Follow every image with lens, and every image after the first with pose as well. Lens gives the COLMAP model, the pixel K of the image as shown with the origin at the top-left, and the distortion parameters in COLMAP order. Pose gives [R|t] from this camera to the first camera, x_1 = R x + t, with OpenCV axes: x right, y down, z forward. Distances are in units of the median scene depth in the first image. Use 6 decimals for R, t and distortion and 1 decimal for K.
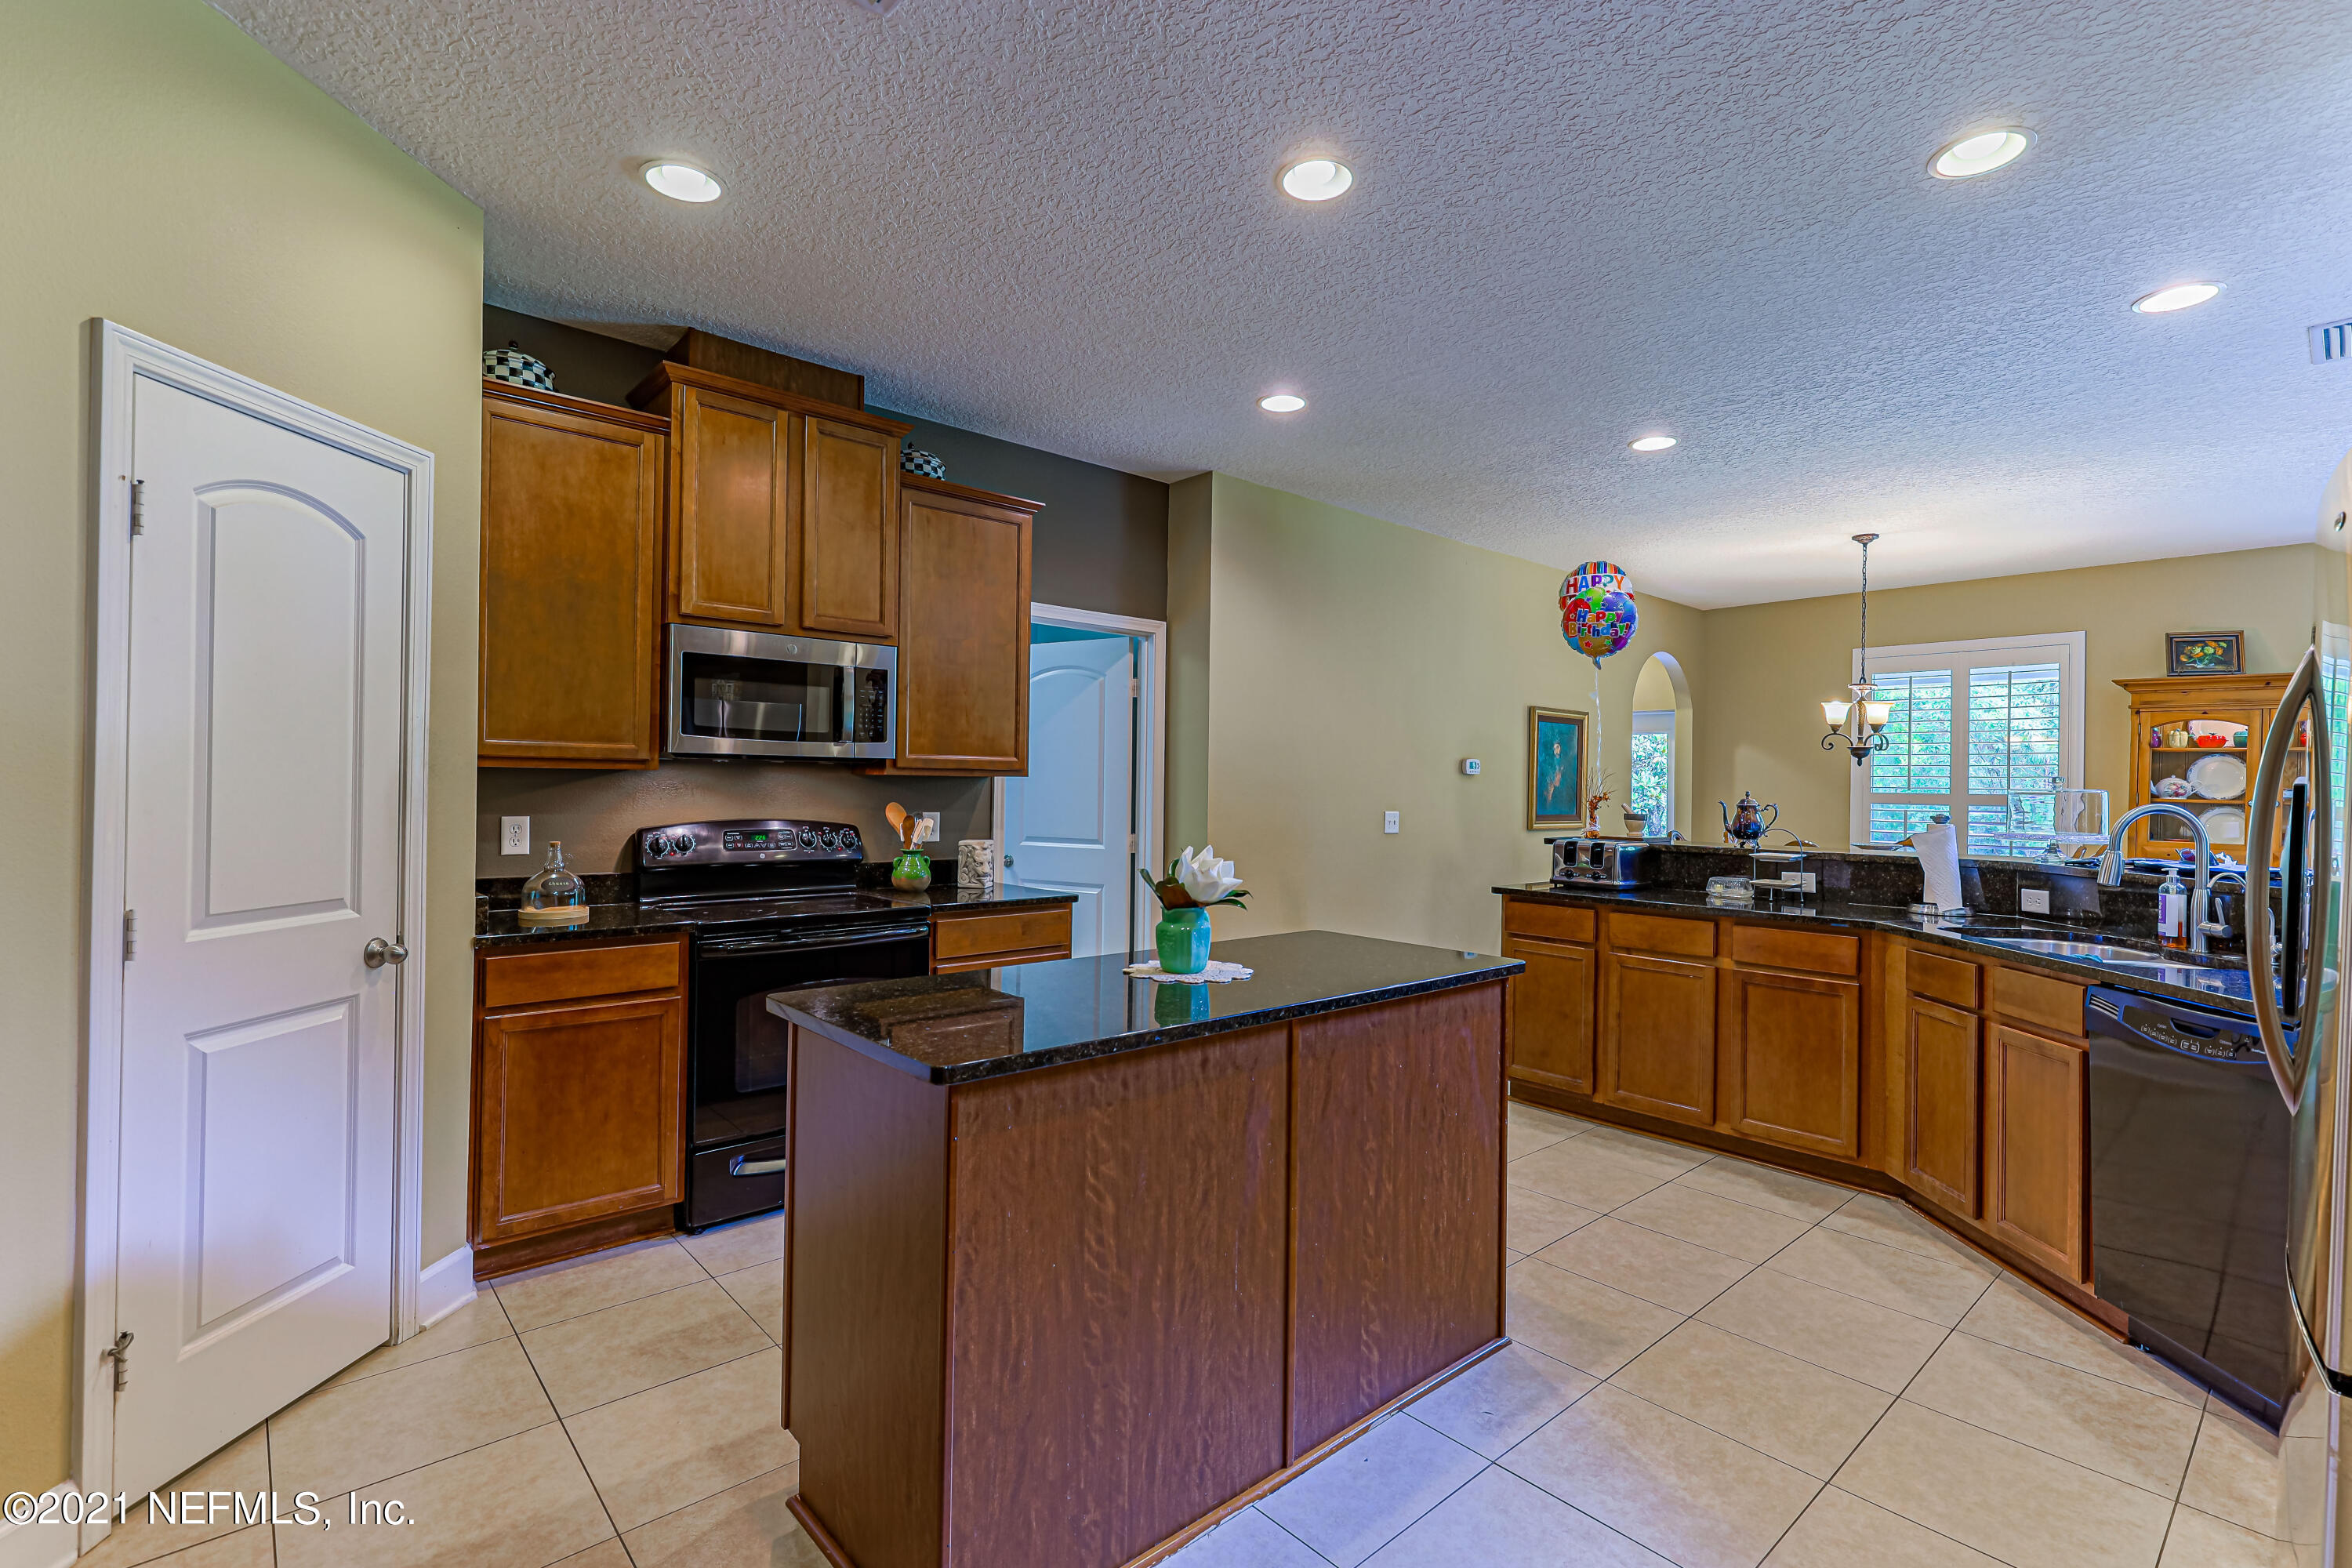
lens RADIAL K [[1053.9, 0, 1162.9], [0, 1053.9, 782.4], [0, 0, 1]] dist [0.007169, -0.000254]
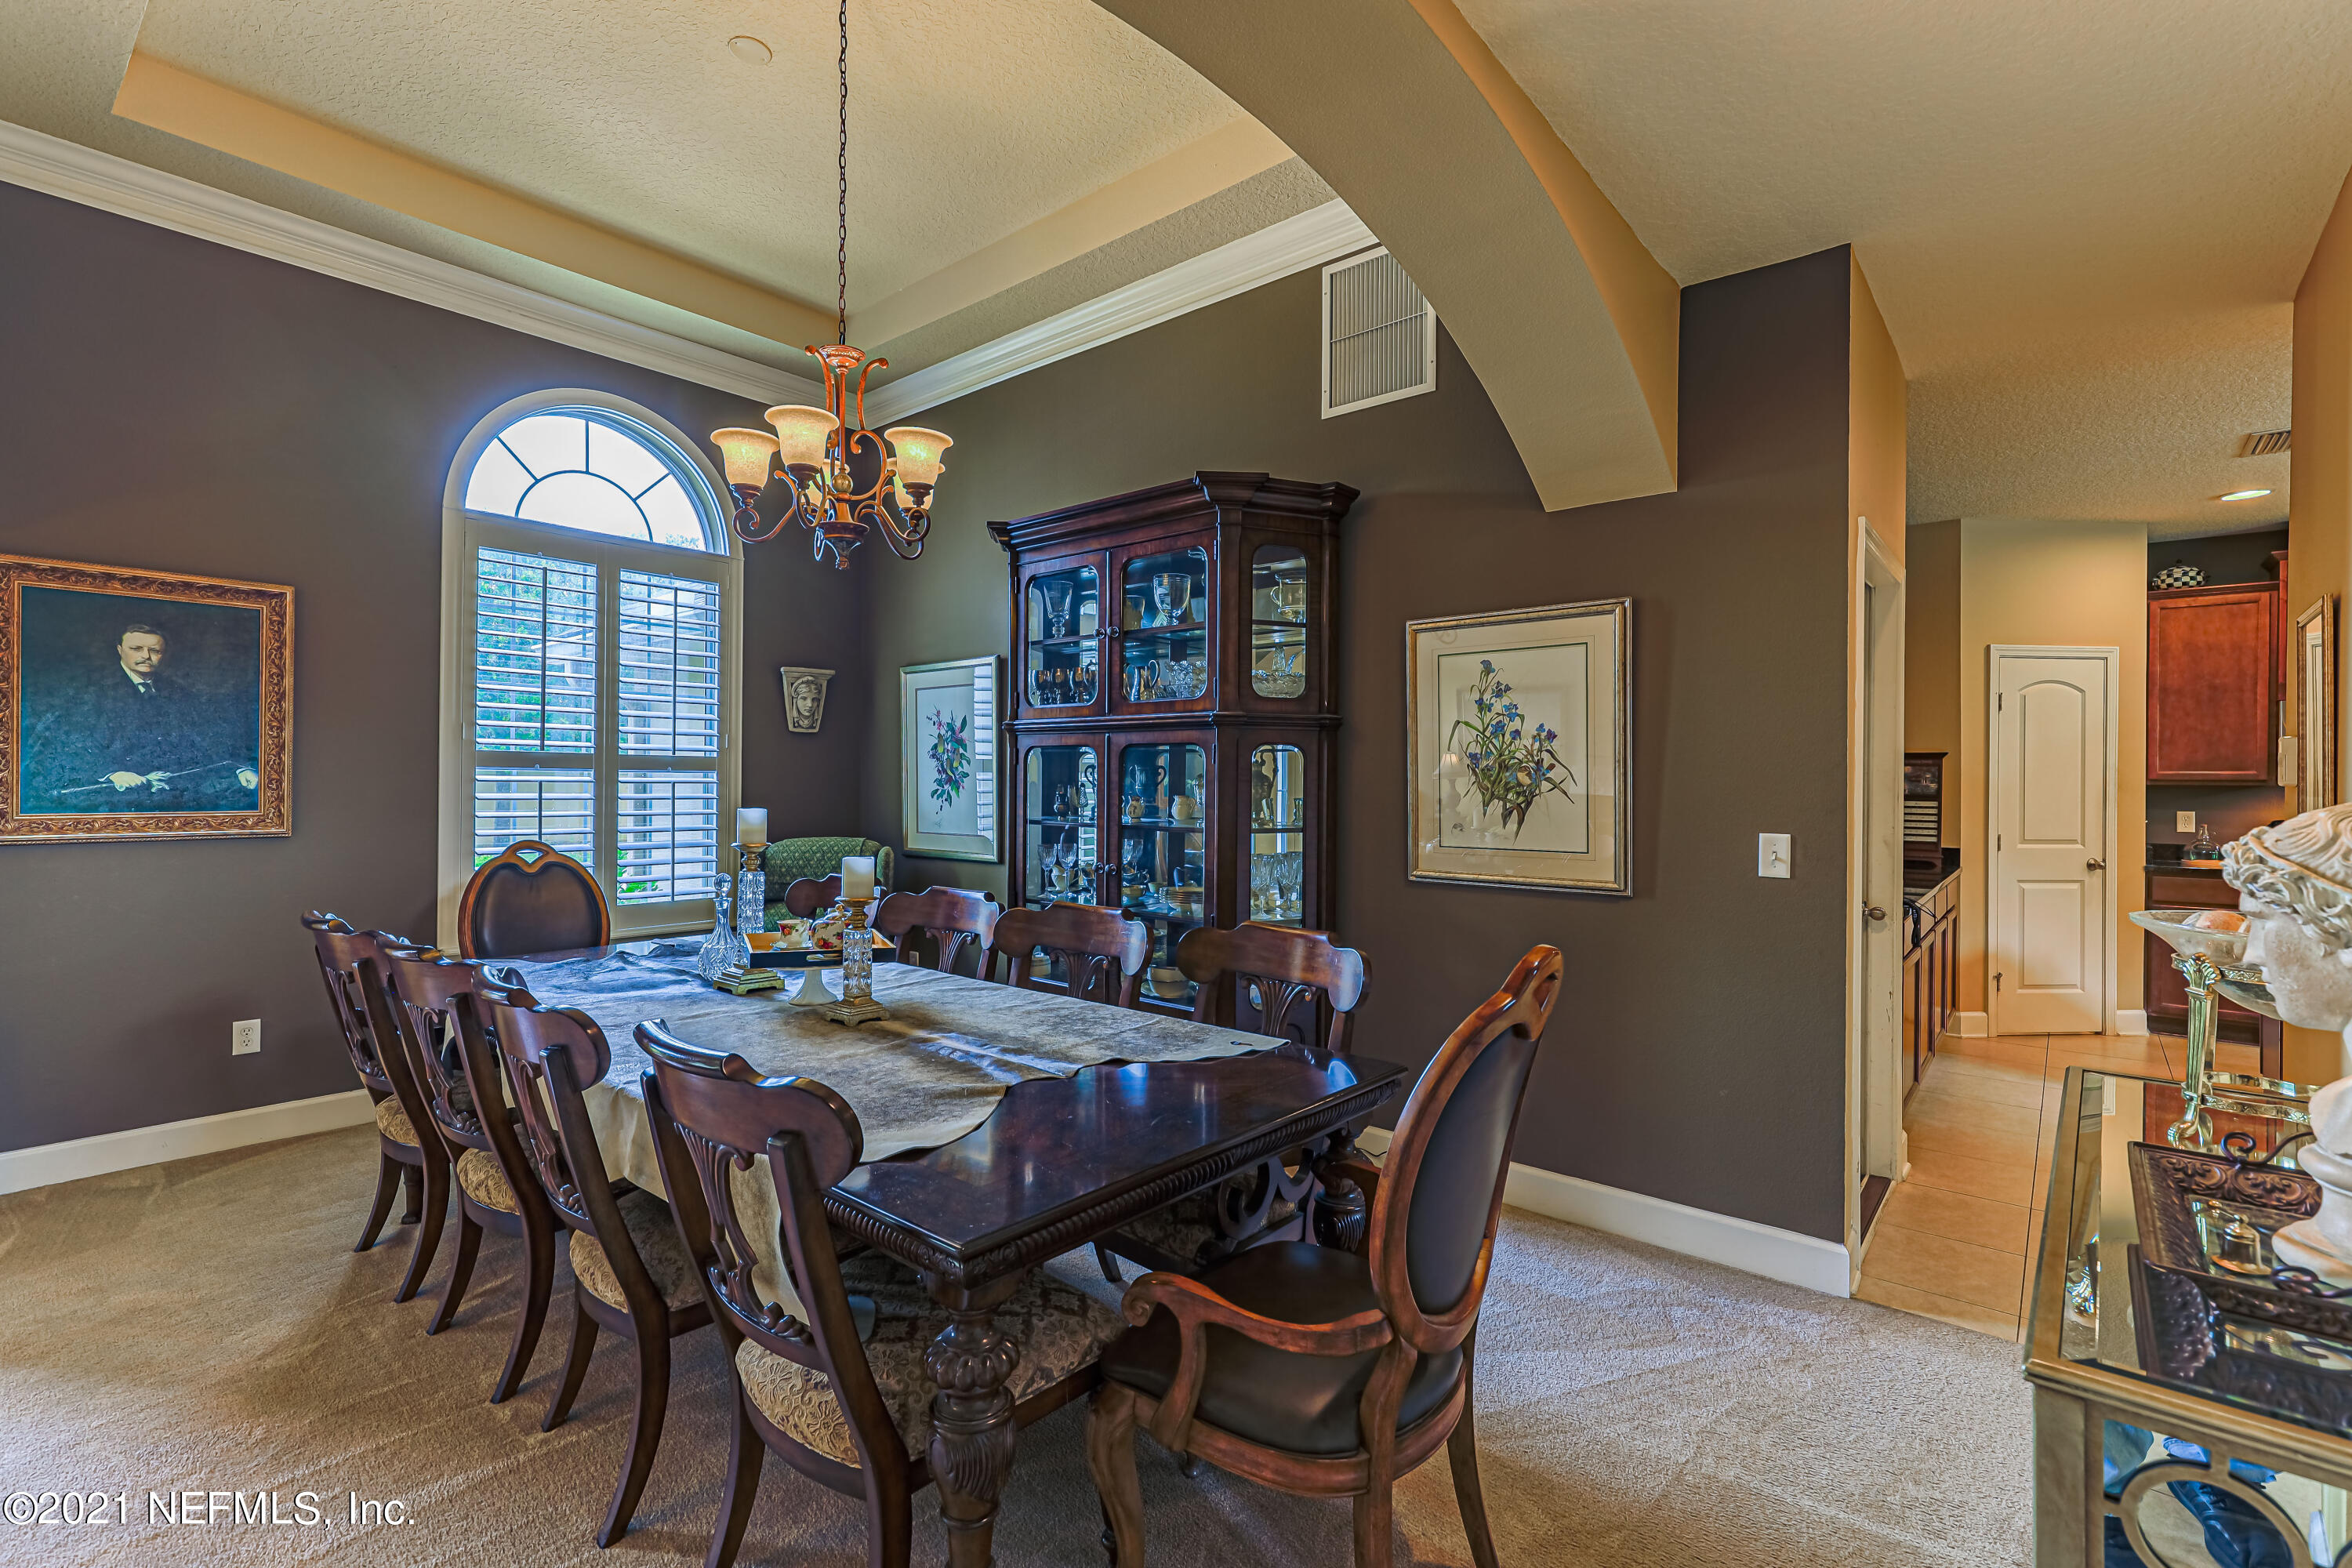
lens RADIAL K [[1053.9, 0, 1178.6], [0, 1053.9, 784.3], [0, 0, 1]] dist [0.007169, -0.000254]
pose [[0.149282, -0.006914, -0.988770, 0.574476], [0.003128, 0.999974, -0.006520, -0.004912], [0.988790, -0.002120, 0.149300, -0.610078]]
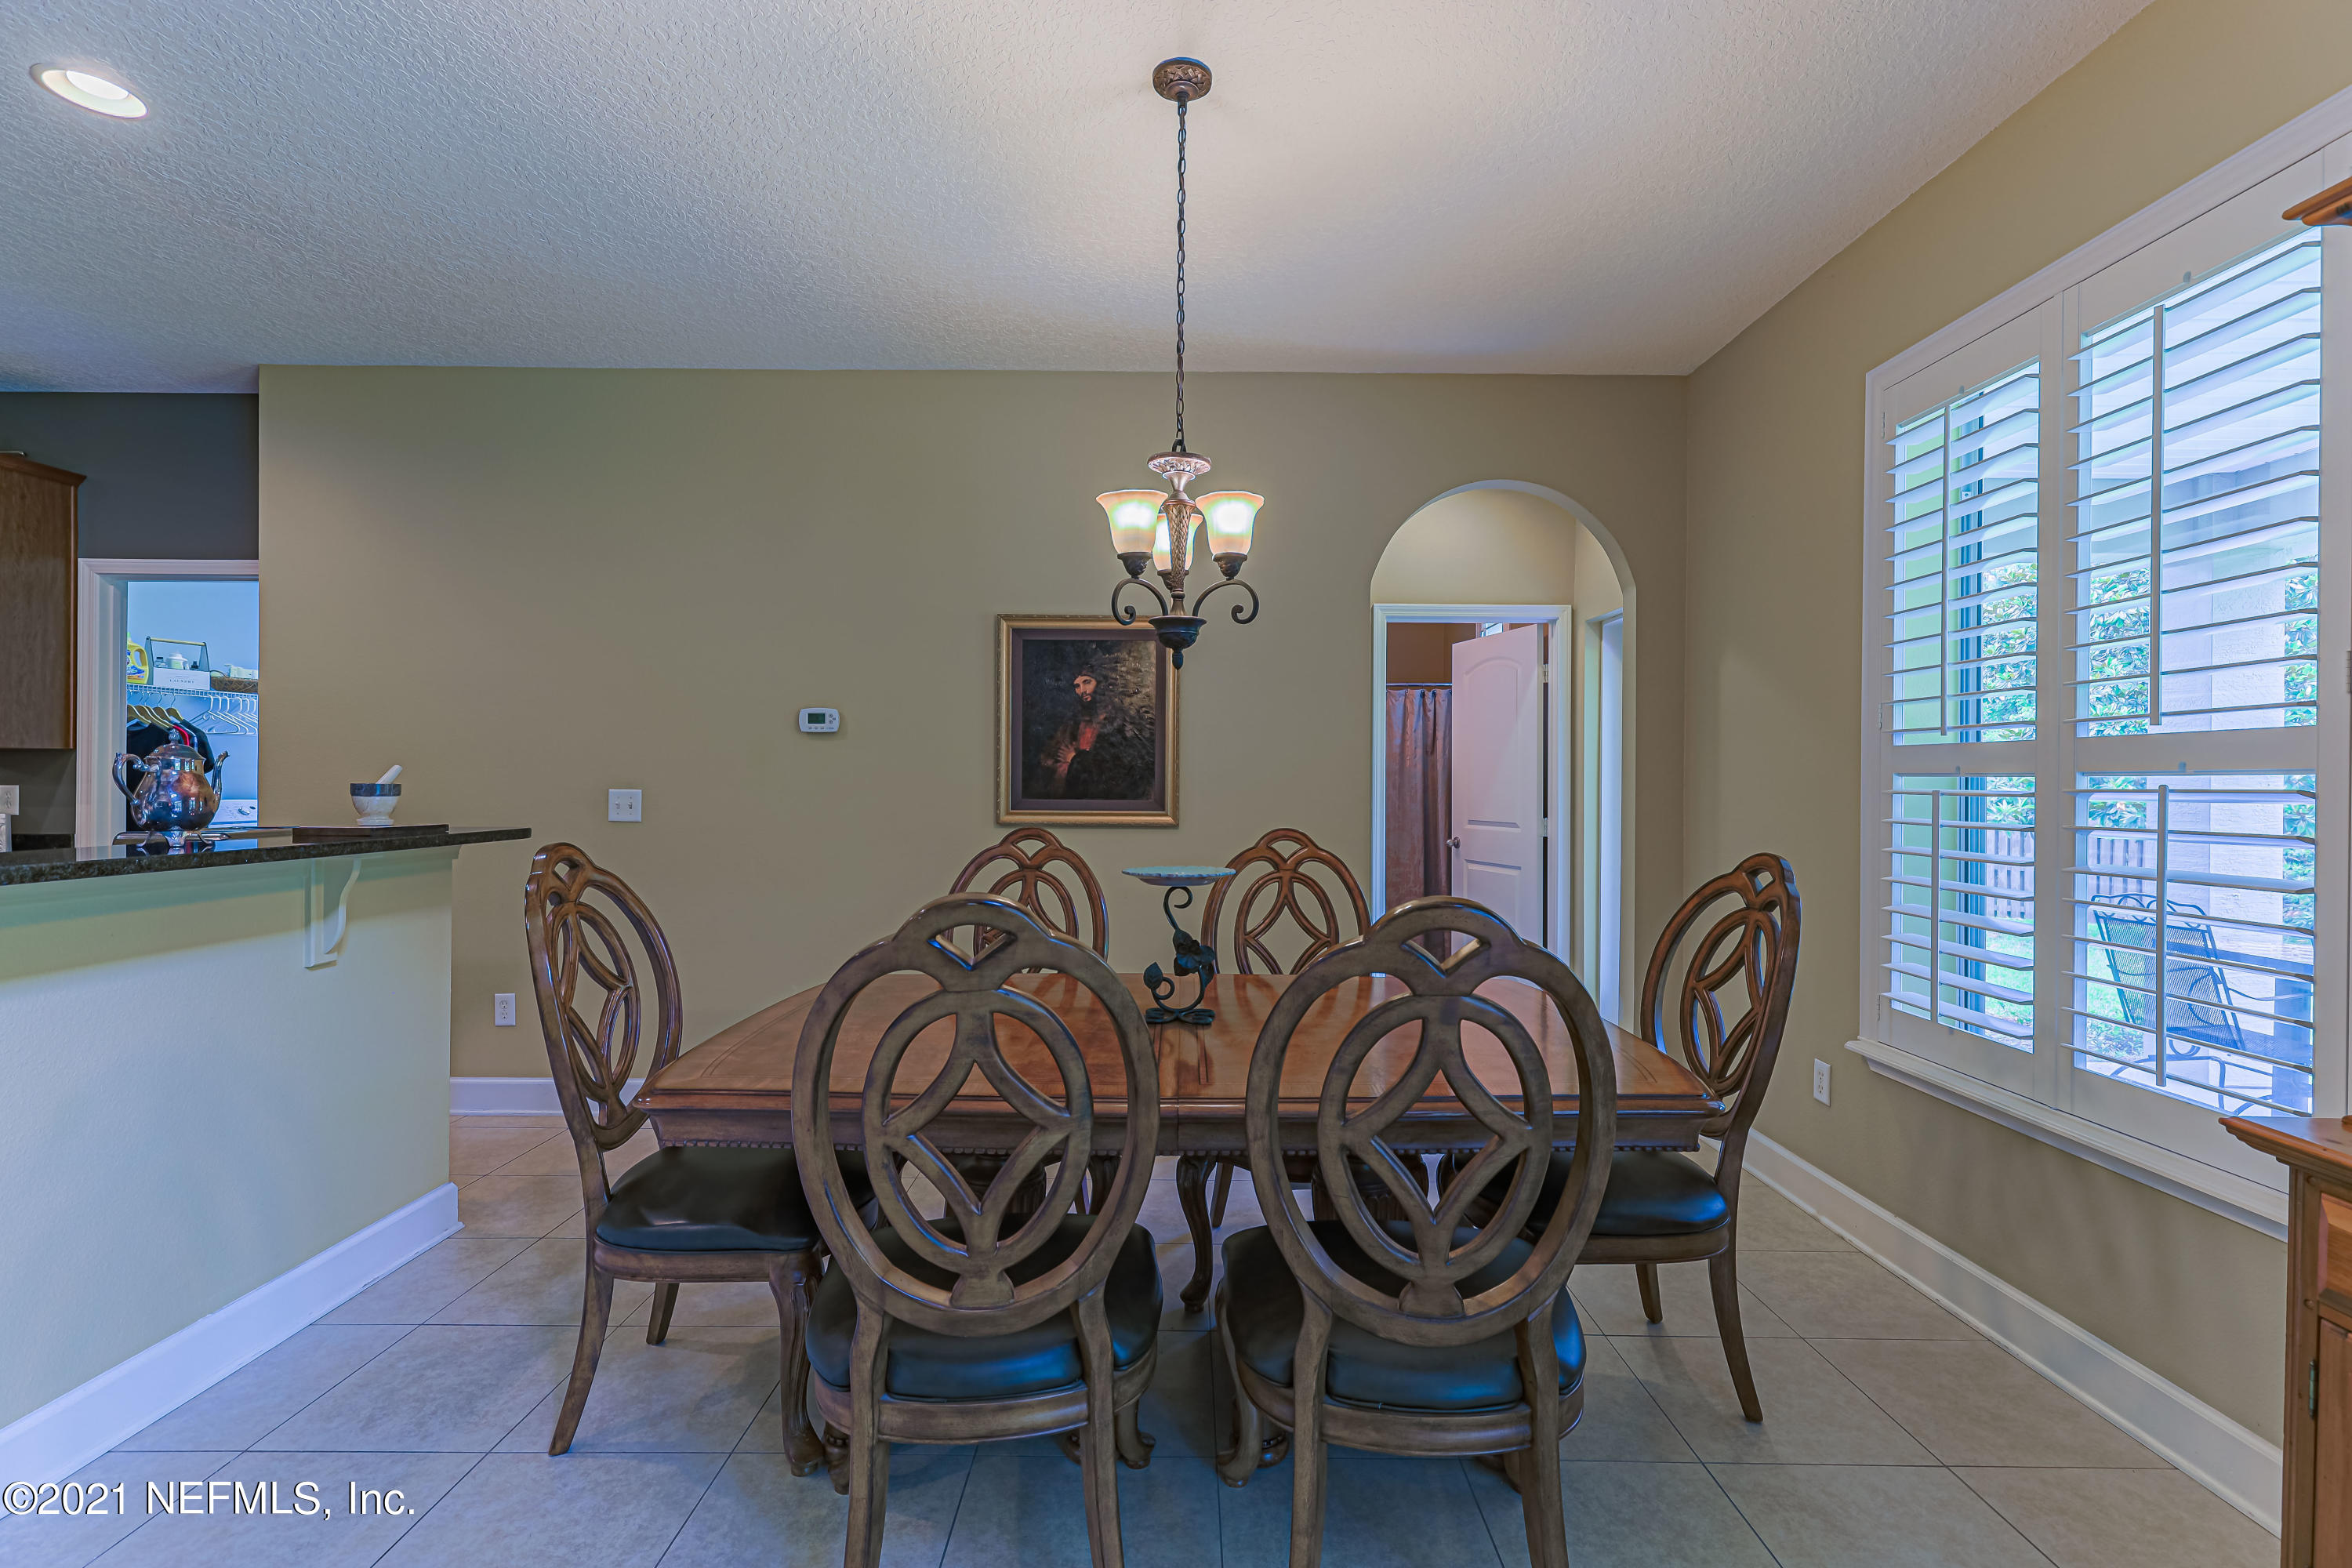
lens RADIAL K [[1053.9, 0, 1173.9], [0, 1053.9, 780.5], [0, 0, 1]] dist [0.007169, -0.000254]
pose [[0.750349, -0.004191, -0.661028, 0.968919], [0.008724, 0.999956, 0.003563, 0.023425], [0.660984, -0.008440, 0.750352, 0.744897]]
